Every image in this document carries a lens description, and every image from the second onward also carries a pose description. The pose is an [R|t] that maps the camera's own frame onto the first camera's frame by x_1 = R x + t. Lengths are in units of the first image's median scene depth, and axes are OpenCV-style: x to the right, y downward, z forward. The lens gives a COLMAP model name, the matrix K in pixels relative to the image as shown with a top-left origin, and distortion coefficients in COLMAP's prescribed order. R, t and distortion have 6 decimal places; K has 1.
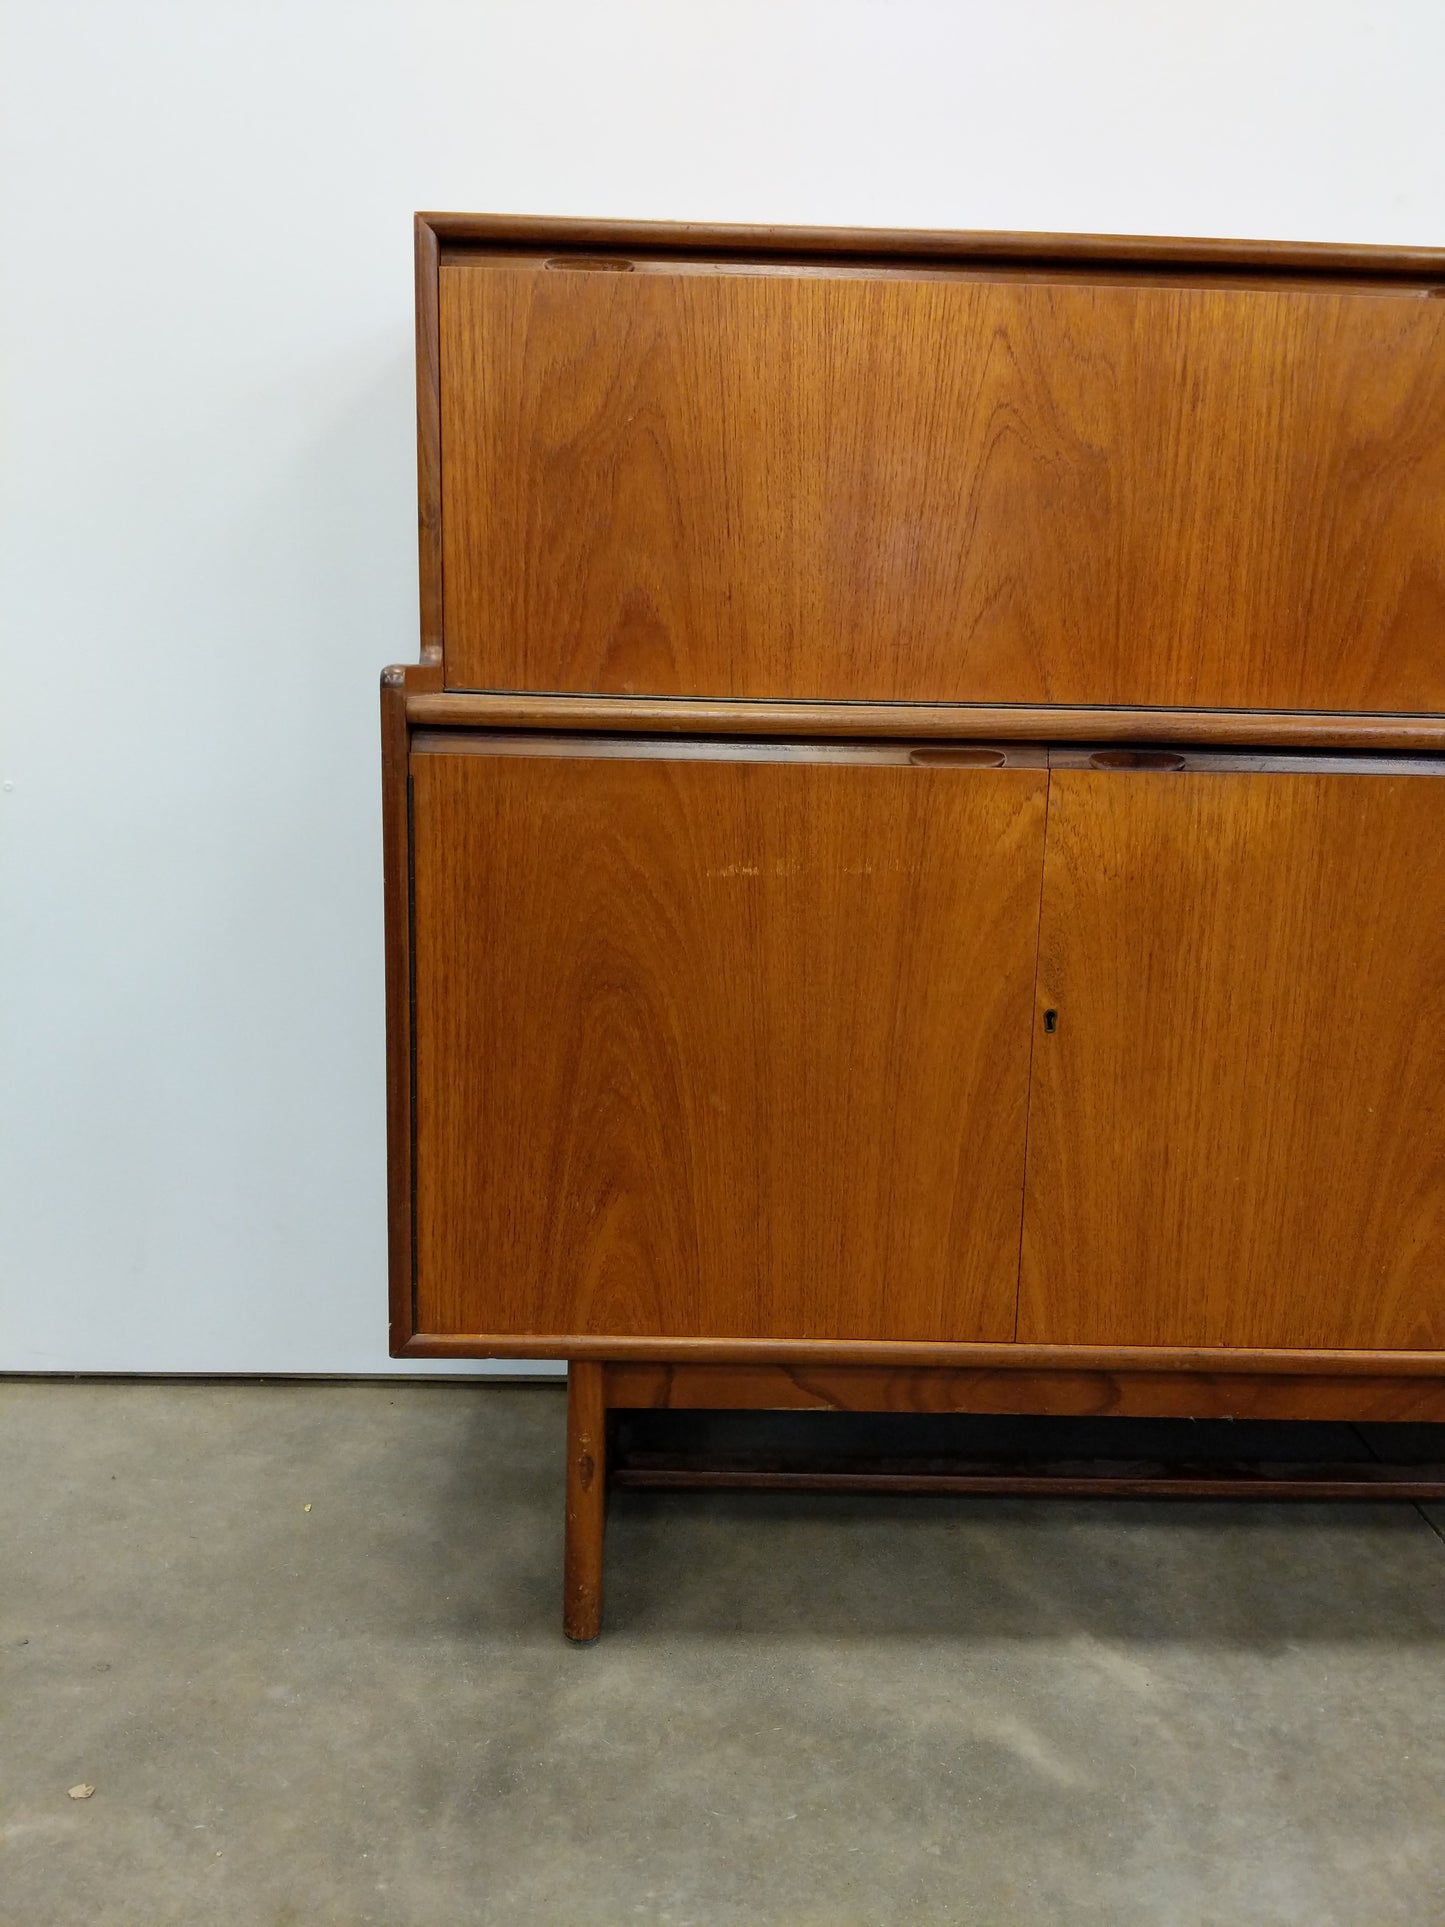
lens RADIAL K [[1540.5, 0, 729.7], [0, 1540.5, 943.4], [0, 0, 1]] dist [0.072401, -0.138312]
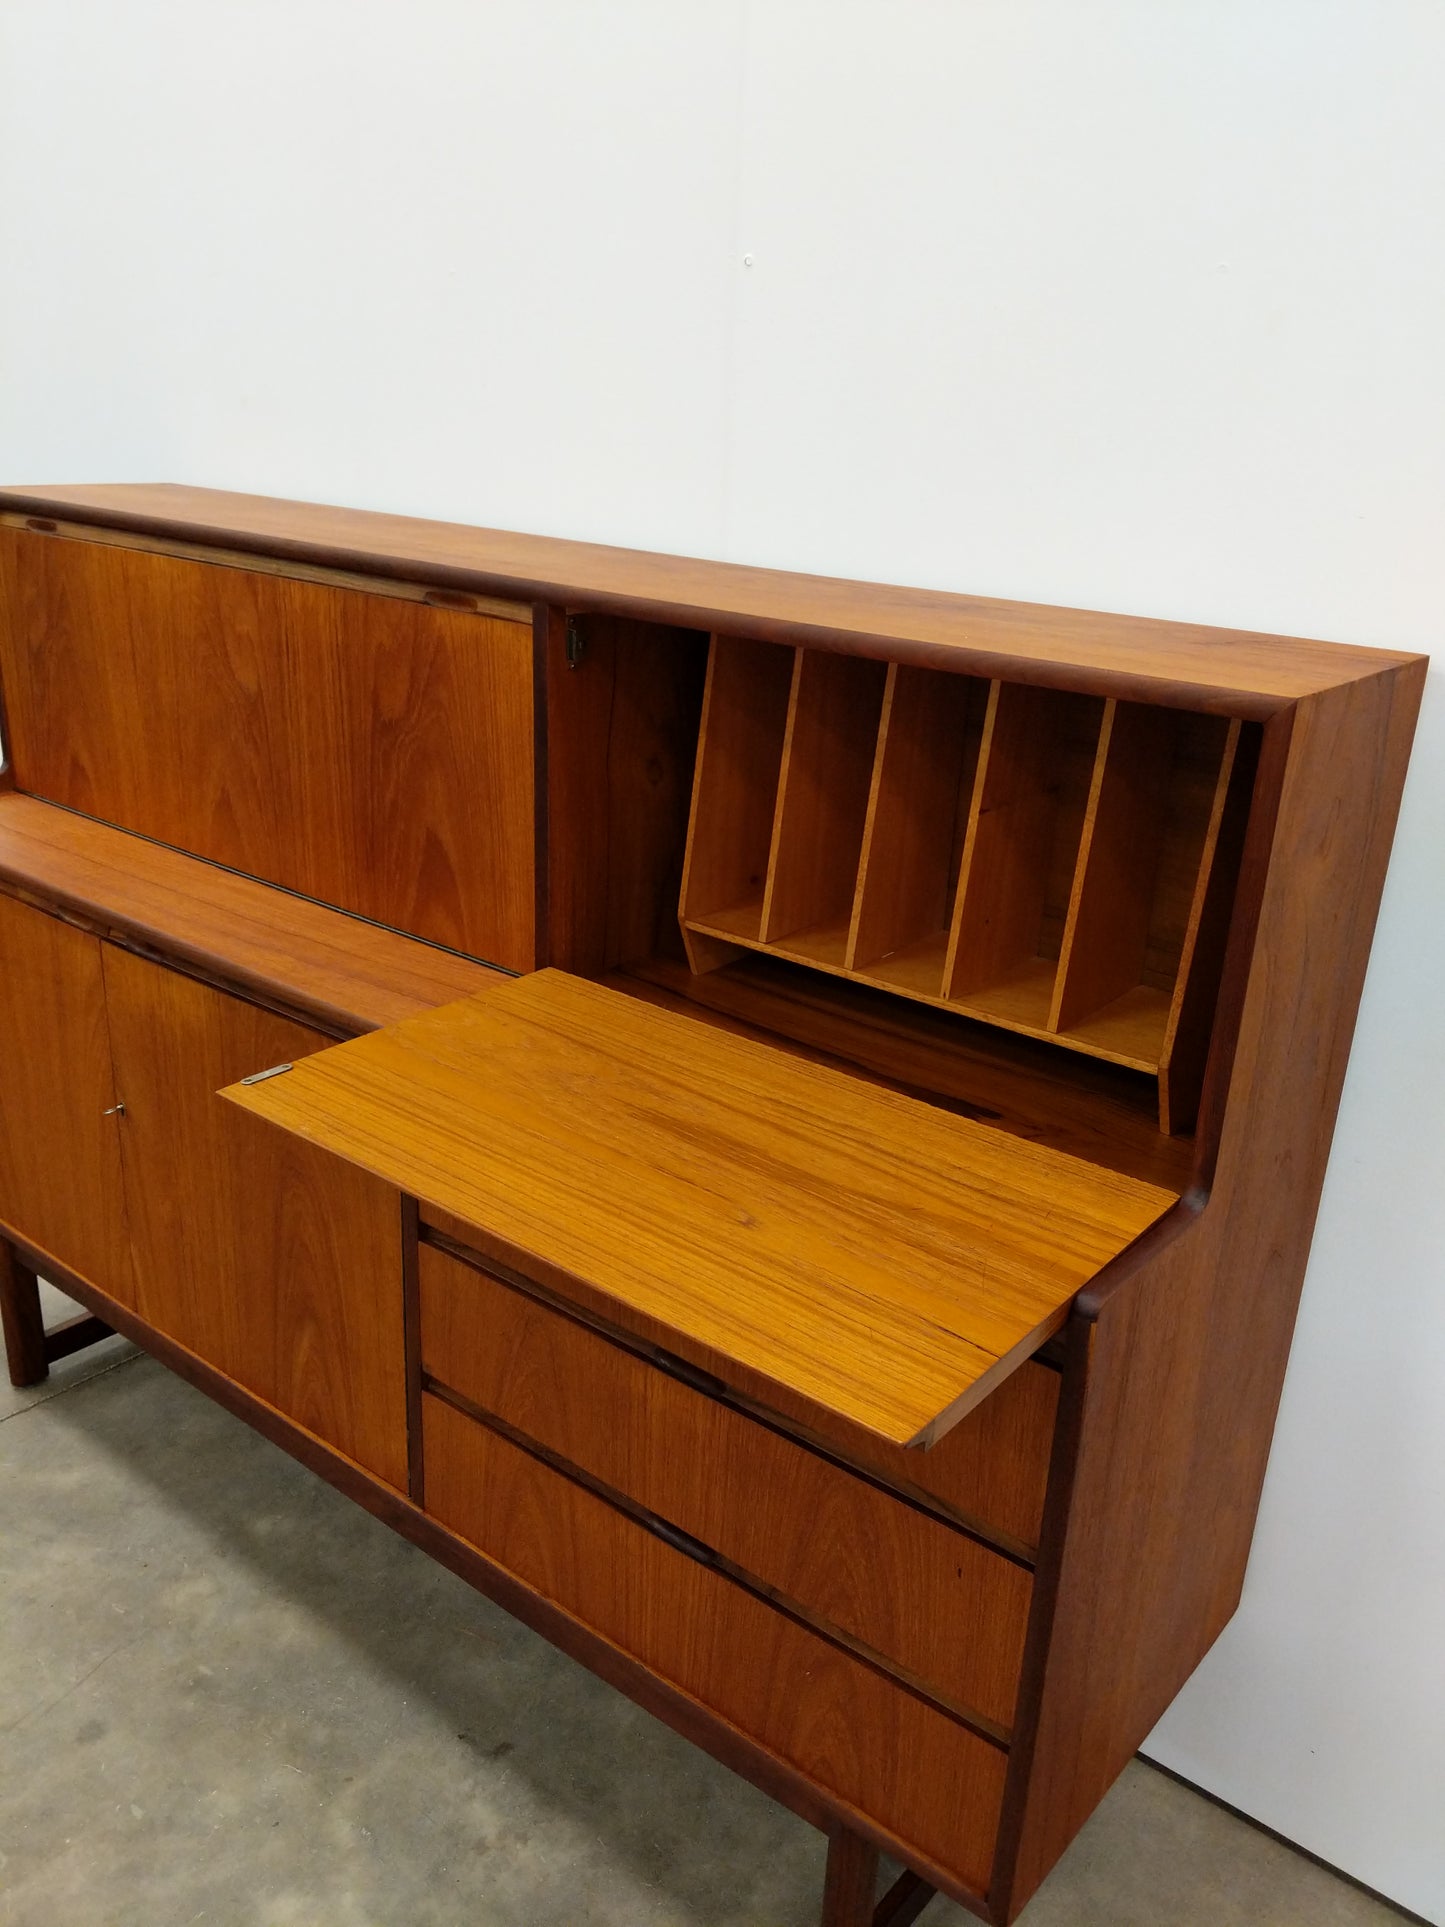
lens RADIAL K [[1540.5, 0, 743.3], [0, 1540.5, 962.8], [0, 0, 1]] dist [0.072401, -0.138312]
pose [[0.768820, 0.235739, -0.594427, 1.387895], [-0.146115, 0.969738, 0.195597, -0.419099], [0.622548, -0.063524, 0.779999, 0.241084]]
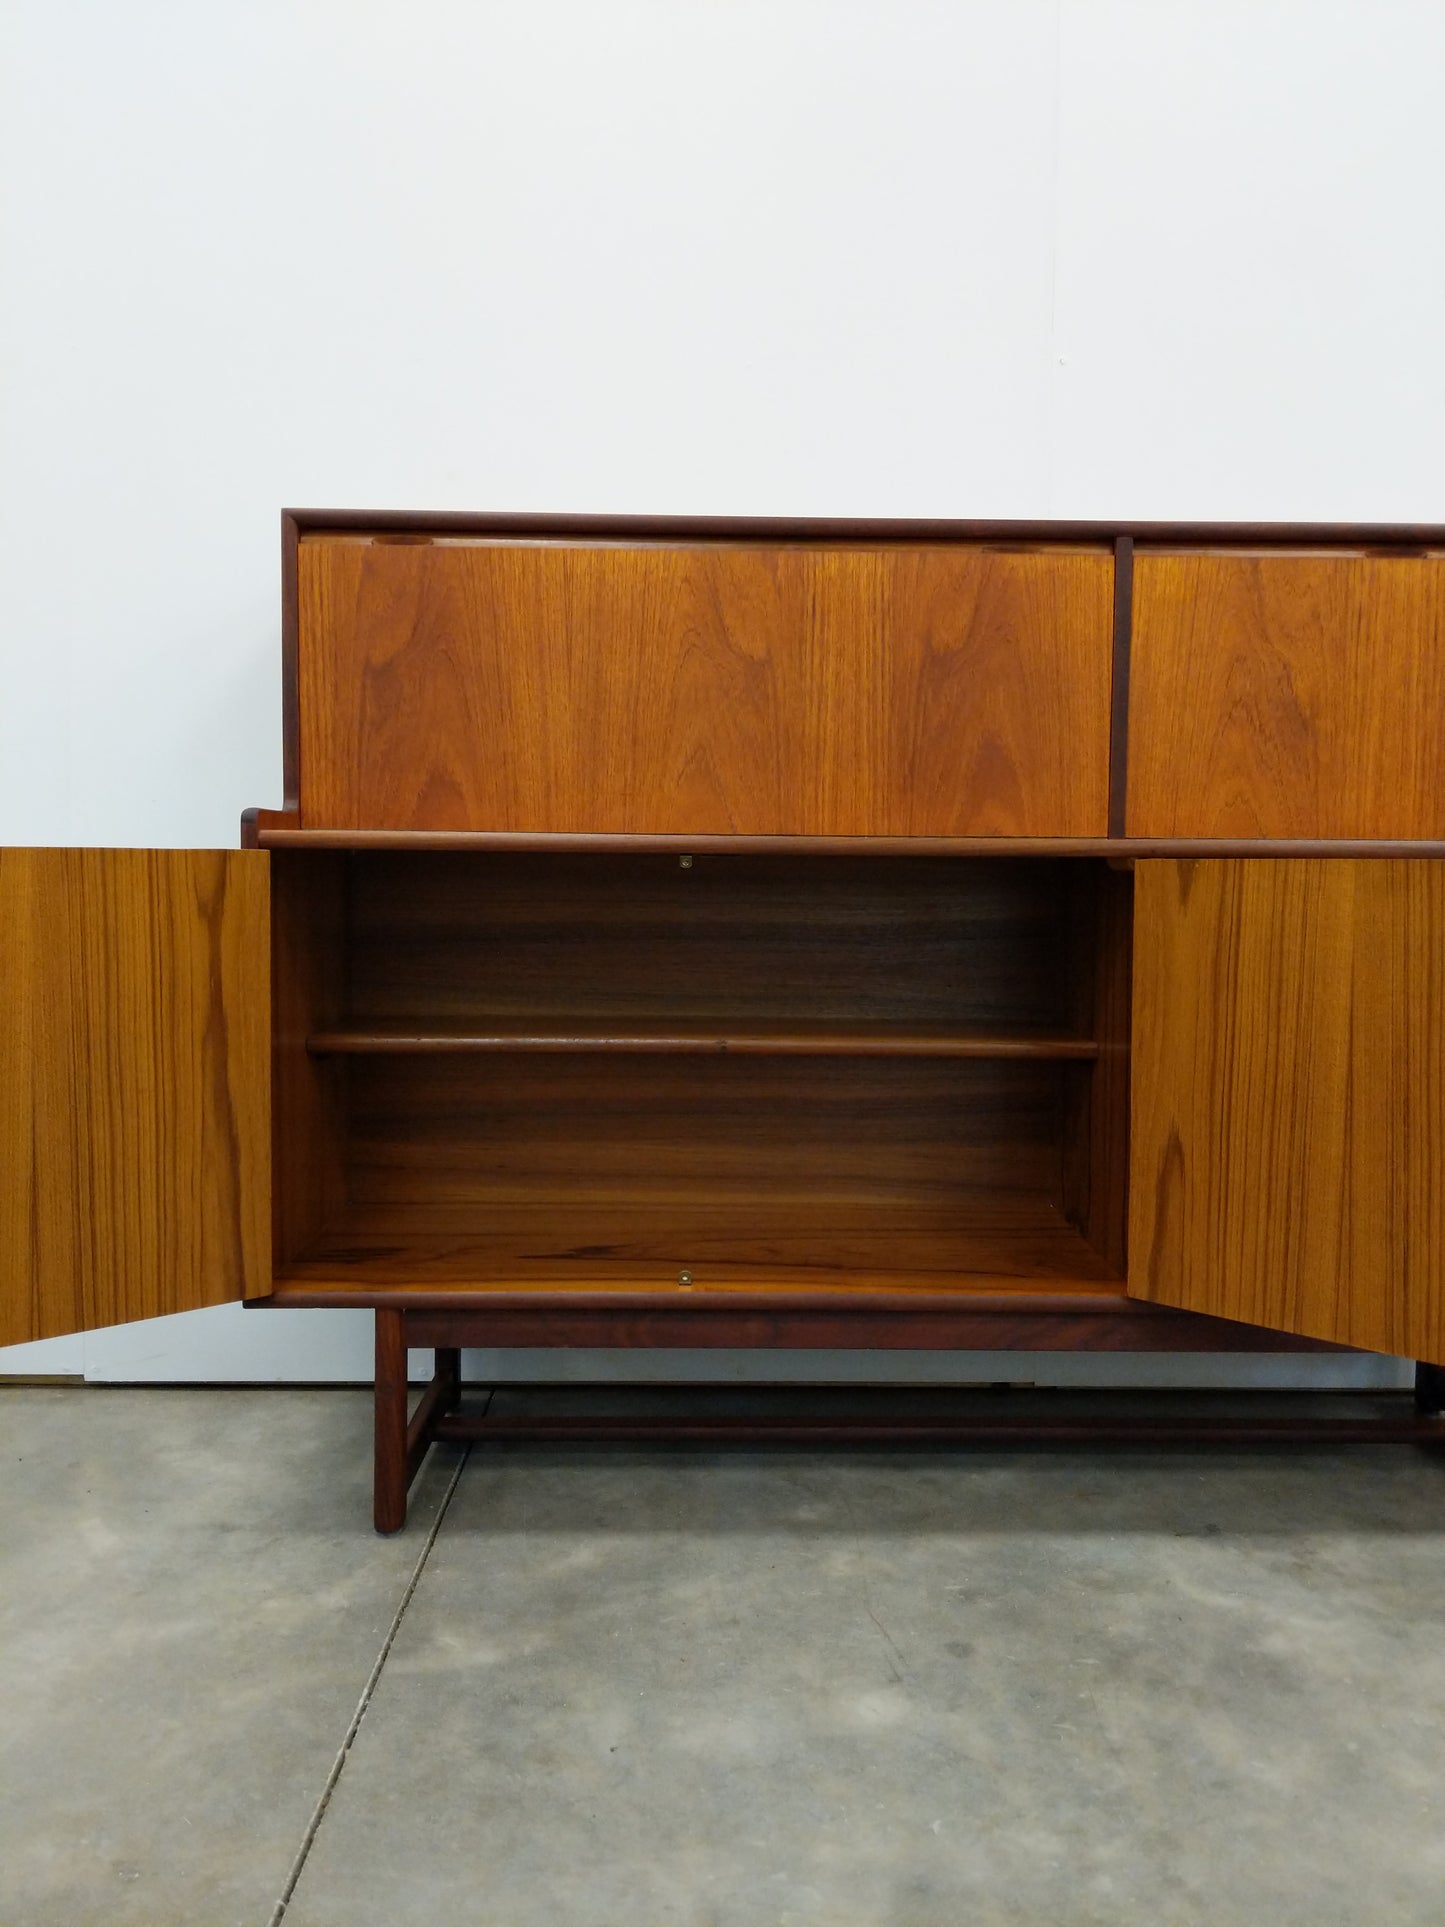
lens RADIAL K [[1540.5, 0, 735.9], [0, 1540.5, 937.5], [0, 0, 1]] dist [0.072401, -0.138312]
pose [[0.999870, -0.016154, -0.000072, 0.216638], [0.016012, 0.991625, -0.128156, 0.122566], [0.002141, 0.128138, 0.991754, -0.391648]]
